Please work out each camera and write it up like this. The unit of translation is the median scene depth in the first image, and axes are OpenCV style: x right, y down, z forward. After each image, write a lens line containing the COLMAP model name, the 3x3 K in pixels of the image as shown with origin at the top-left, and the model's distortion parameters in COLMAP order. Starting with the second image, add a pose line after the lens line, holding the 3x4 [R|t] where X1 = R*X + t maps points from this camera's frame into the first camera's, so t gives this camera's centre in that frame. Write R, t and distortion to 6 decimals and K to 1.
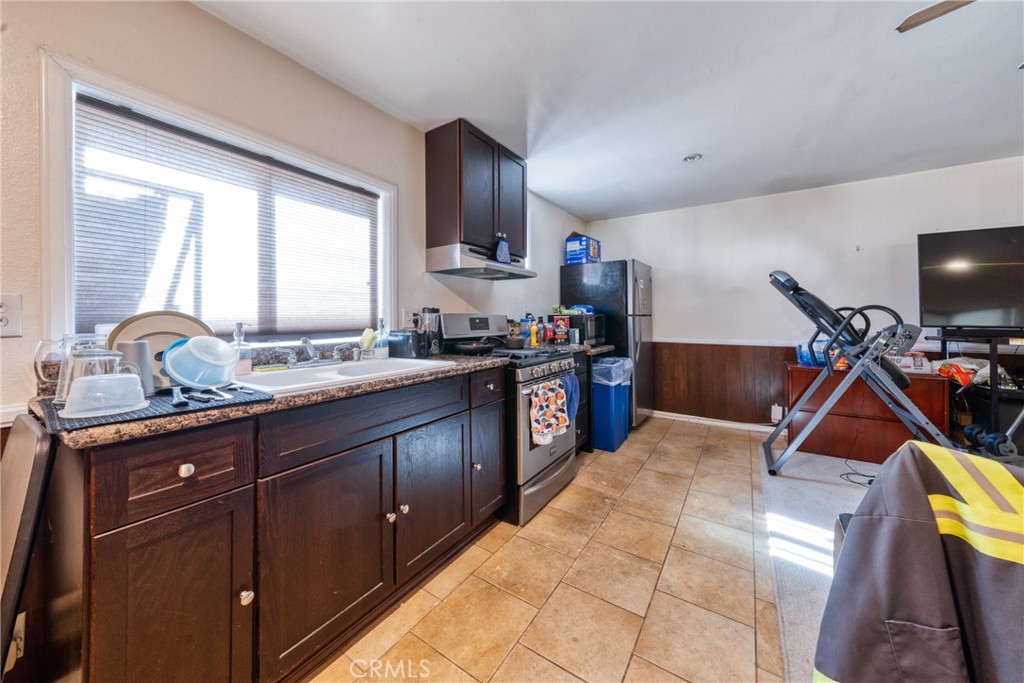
lens RADIAL K [[354.3, 0, 505.4], [0, 354.3, 314.6], [0, 0, 1]] dist [-0.000921, -0.000575]
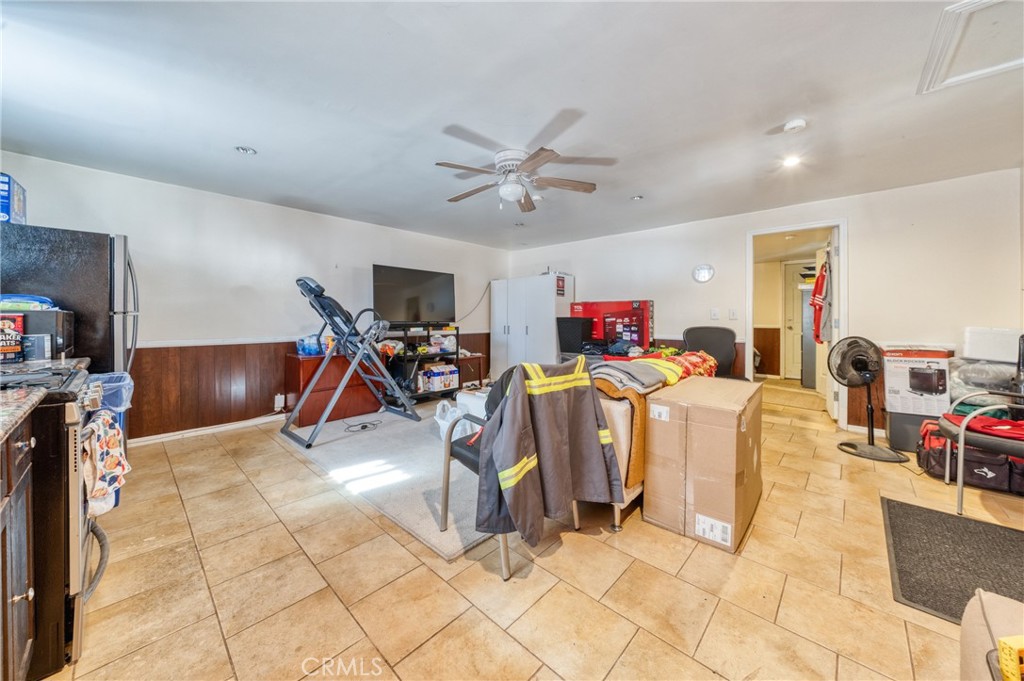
lens RADIAL K [[354.3, 0, 509.8], [0, 354.3, 317.3], [0, 0, 1]] dist [-0.000921, -0.000575]
pose [[0.174363, 0.000135, 0.984681, -0.311262], [-0.010136, 0.999947, 0.001658, 0.001728], [-0.984629, -0.010270, 0.174355, 0.129222]]
